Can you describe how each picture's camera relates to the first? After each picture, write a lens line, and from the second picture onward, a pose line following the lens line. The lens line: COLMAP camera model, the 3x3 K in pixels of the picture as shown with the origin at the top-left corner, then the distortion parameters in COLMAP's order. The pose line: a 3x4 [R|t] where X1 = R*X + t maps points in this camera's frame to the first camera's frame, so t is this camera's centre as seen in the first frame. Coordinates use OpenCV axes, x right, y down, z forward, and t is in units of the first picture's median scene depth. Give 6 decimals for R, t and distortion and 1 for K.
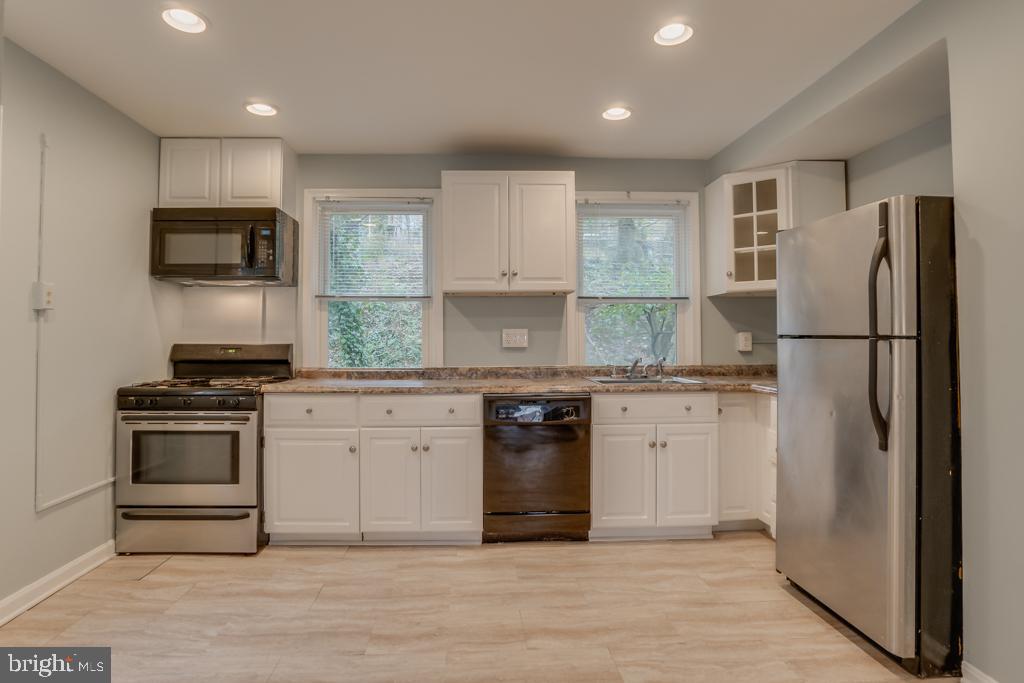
lens RADIAL K [[549.5, 0, 486.3], [0, 549.5, 325.2], [0, 0, 1]] dist [-0.065841, 0.025382]
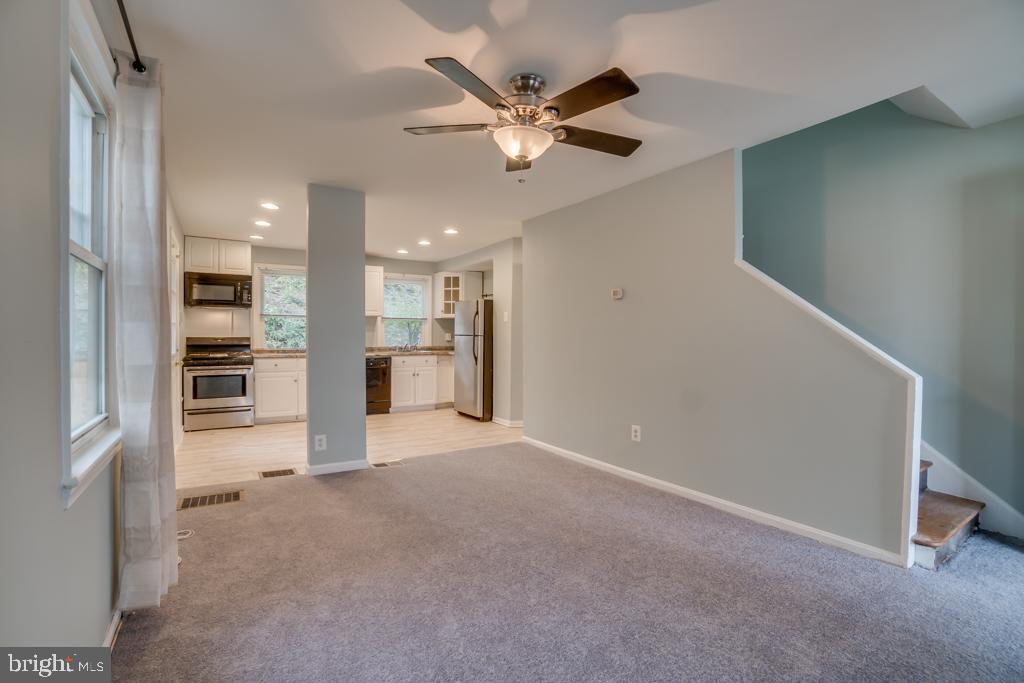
lens RADIAL K [[452.8, 0, 509.3], [0, 452.8, 338.5], [0, 0, 1]] dist [-0.065725, 0.023789]
pose [[0.859273, 0.000885, 0.511516, -0.421859], [-0.017147, 0.999486, 0.027076, -0.027465], [-0.511230, -0.032037, 0.858847, -1.130767]]
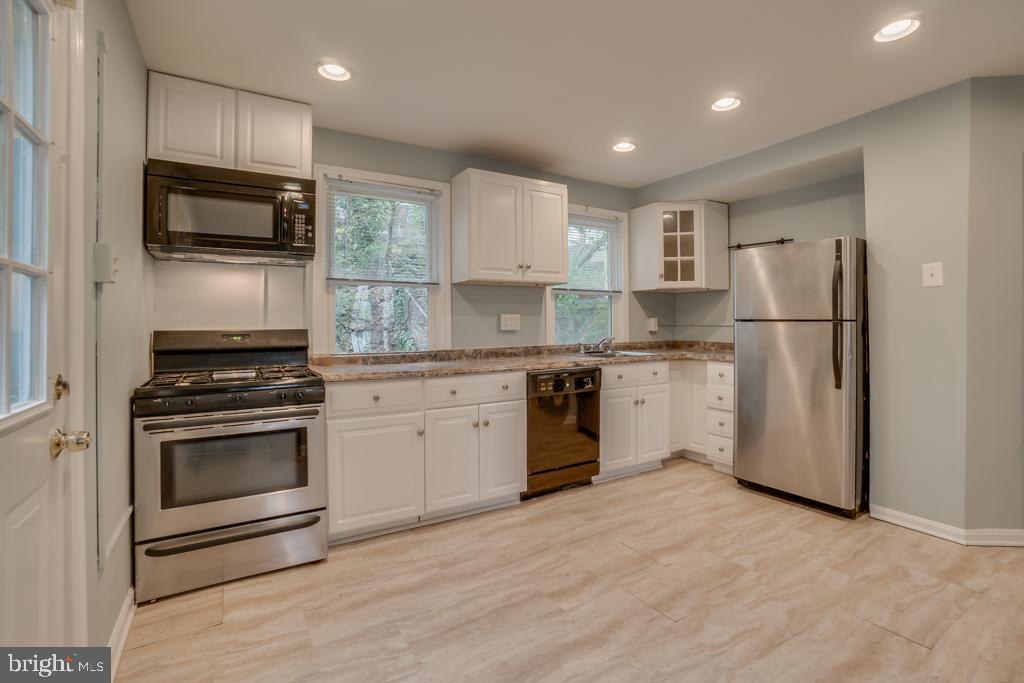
lens RADIAL K [[472.5, 0, 529.8], [0, 472.5, 316.8], [0, 0, 1]] dist [-0.040336, 0.000905]
pose [[0.864541, 0.003086, 0.502552, -0.482982], [-0.008010, 0.999939, 0.007639, 0.004755], [-0.502498, -0.010630, 0.864513, 0.140519]]
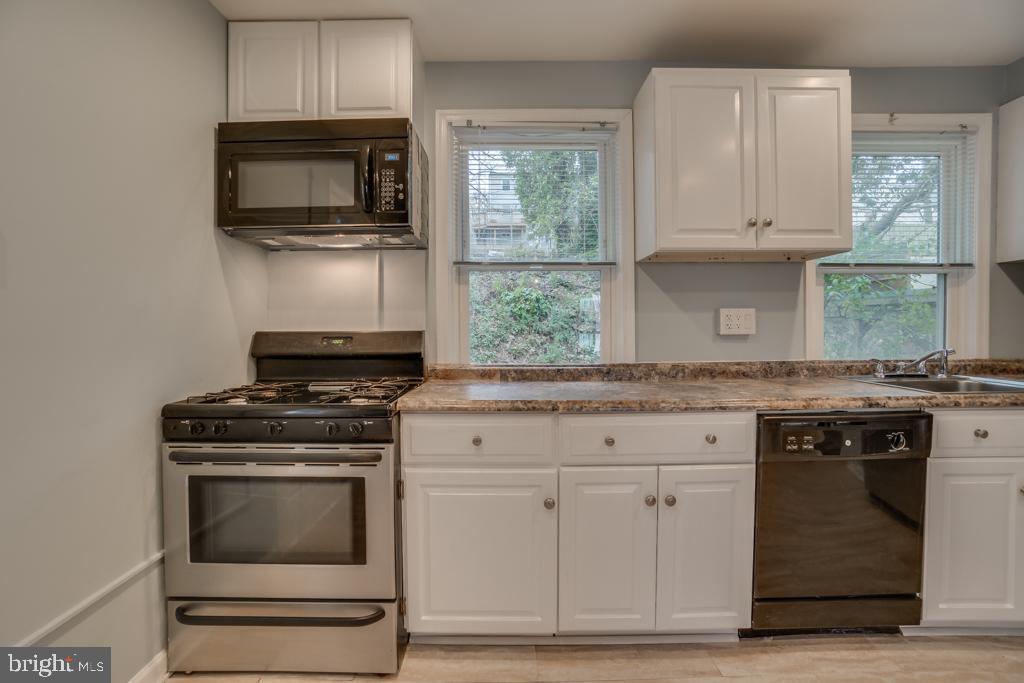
lens RADIAL K [[465.2, 0, 503.9], [0, 465.2, 336.7], [0, 0, 1]] dist [-0.067797, 0.026809]
pose [[0.999083, -0.003158, -0.042699, -0.259378], [0.004989, 0.999069, 0.042853, 0.019025], [0.042524, -0.043026, 0.998169, 0.469257]]
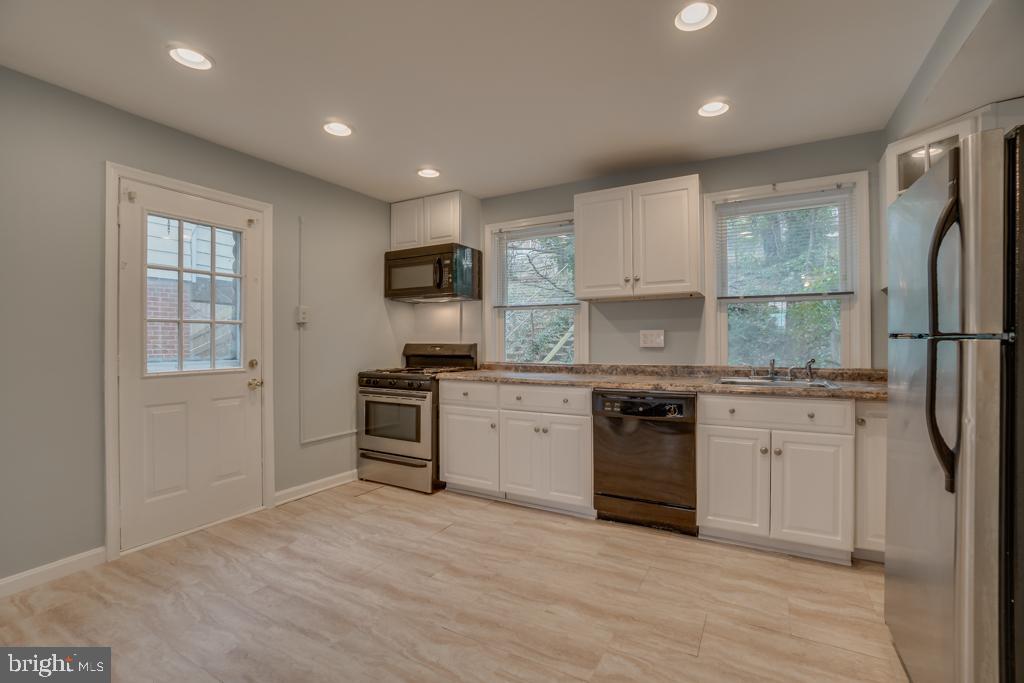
lens RADIAL K [[457.0, 0, 502.8], [0, 457.0, 339.1], [0, 0, 1]] dist [-0.061568, 0.024773]
pose [[0.848713, -0.003086, -0.528844, 0.324137], [0.015355, 0.999705, 0.018809, 0.003634], [0.528630, -0.024084, 0.848511, 0.102234]]
